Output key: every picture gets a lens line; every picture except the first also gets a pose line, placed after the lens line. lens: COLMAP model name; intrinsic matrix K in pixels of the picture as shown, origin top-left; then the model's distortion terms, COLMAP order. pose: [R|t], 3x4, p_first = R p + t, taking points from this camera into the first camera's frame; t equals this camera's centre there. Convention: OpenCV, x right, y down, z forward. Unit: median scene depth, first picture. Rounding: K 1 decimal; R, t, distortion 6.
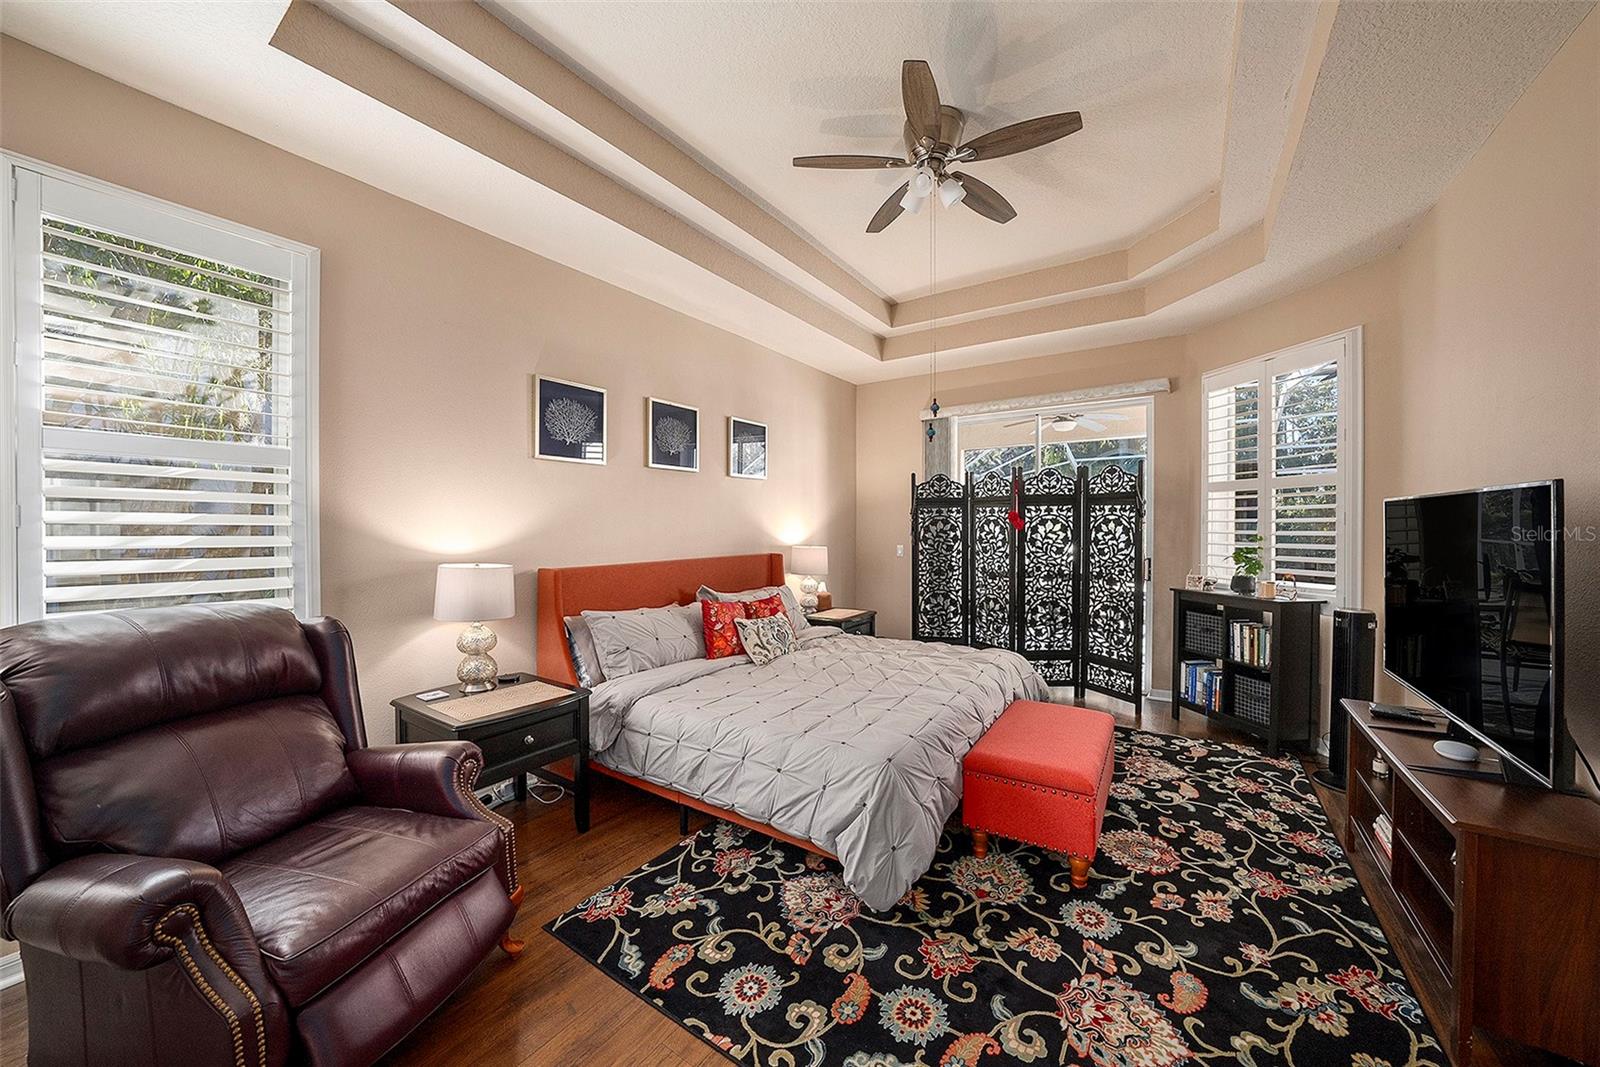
lens RADIAL K [[563.6, 0, 798.5], [0, 563.6, 531.1], [0, 0, 1]] dist [-0.023011, 0.003342]
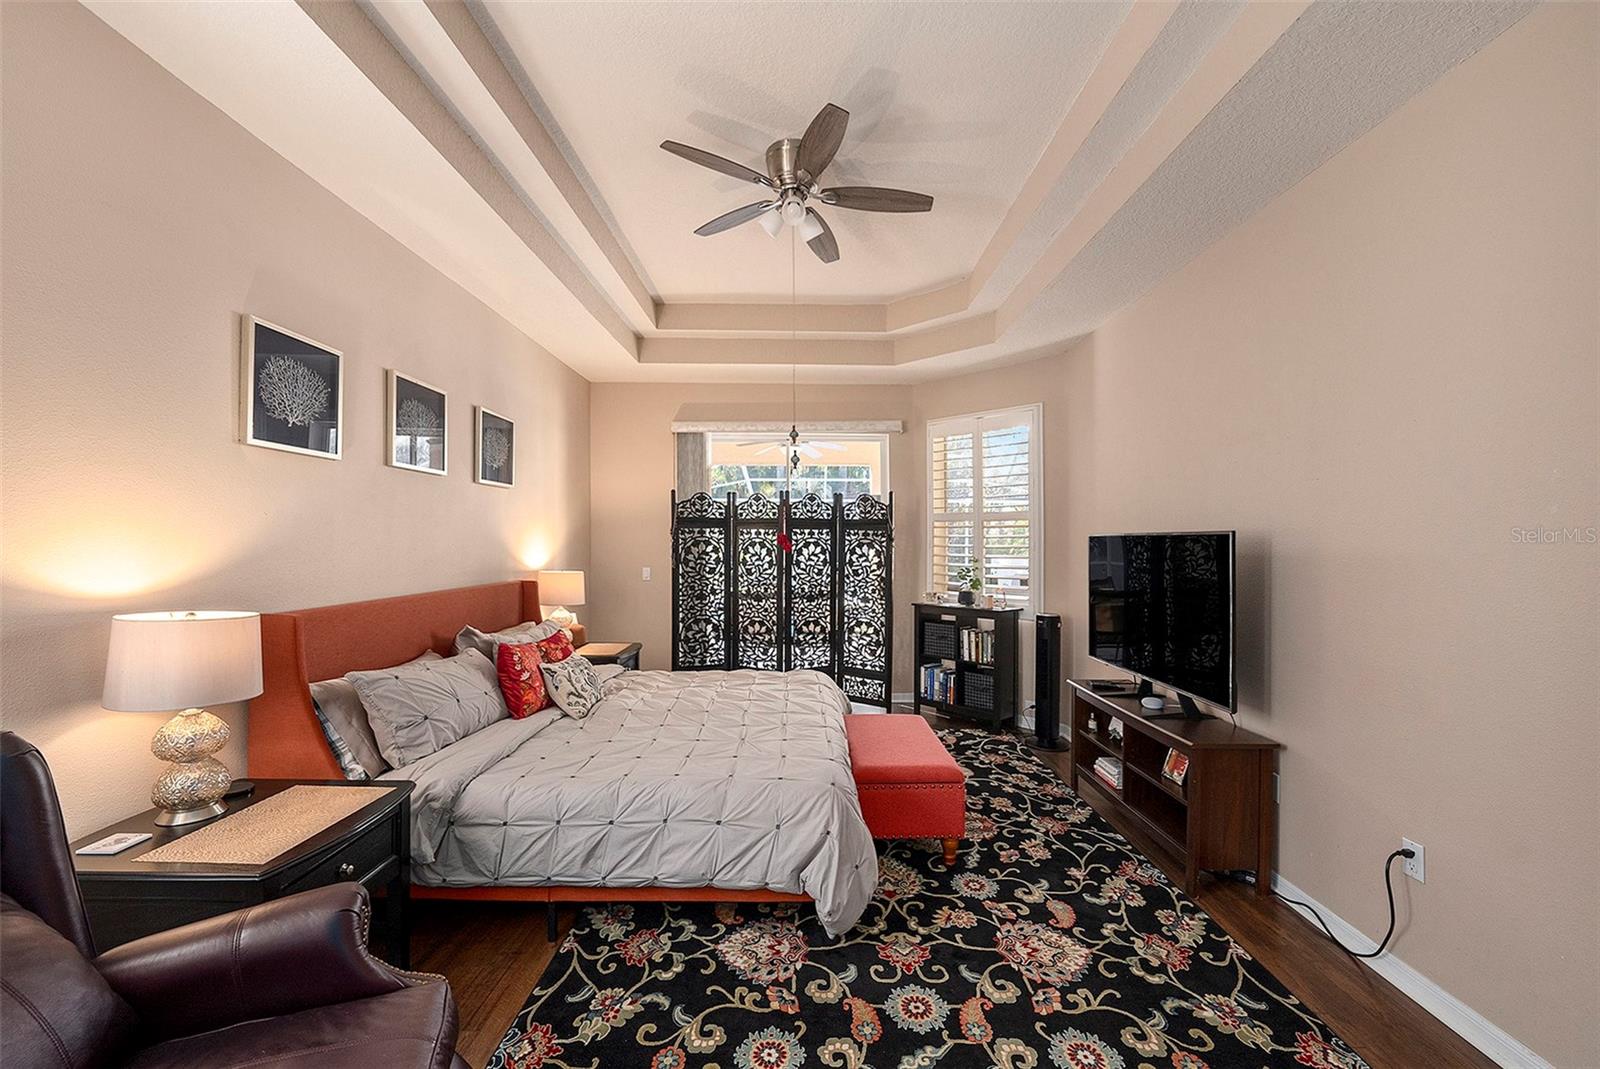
lens RADIAL K [[626.4, 0, 810.6], [0, 626.4, 537.6], [0, 0, 1]] dist [-0.017248, 0.001899]
pose [[0.833457, 0.014498, 0.552394, -0.345164], [-0.004714, 0.999806, -0.019128, -0.012495], [-0.552564, 0.013339, 0.833363, 0.049313]]
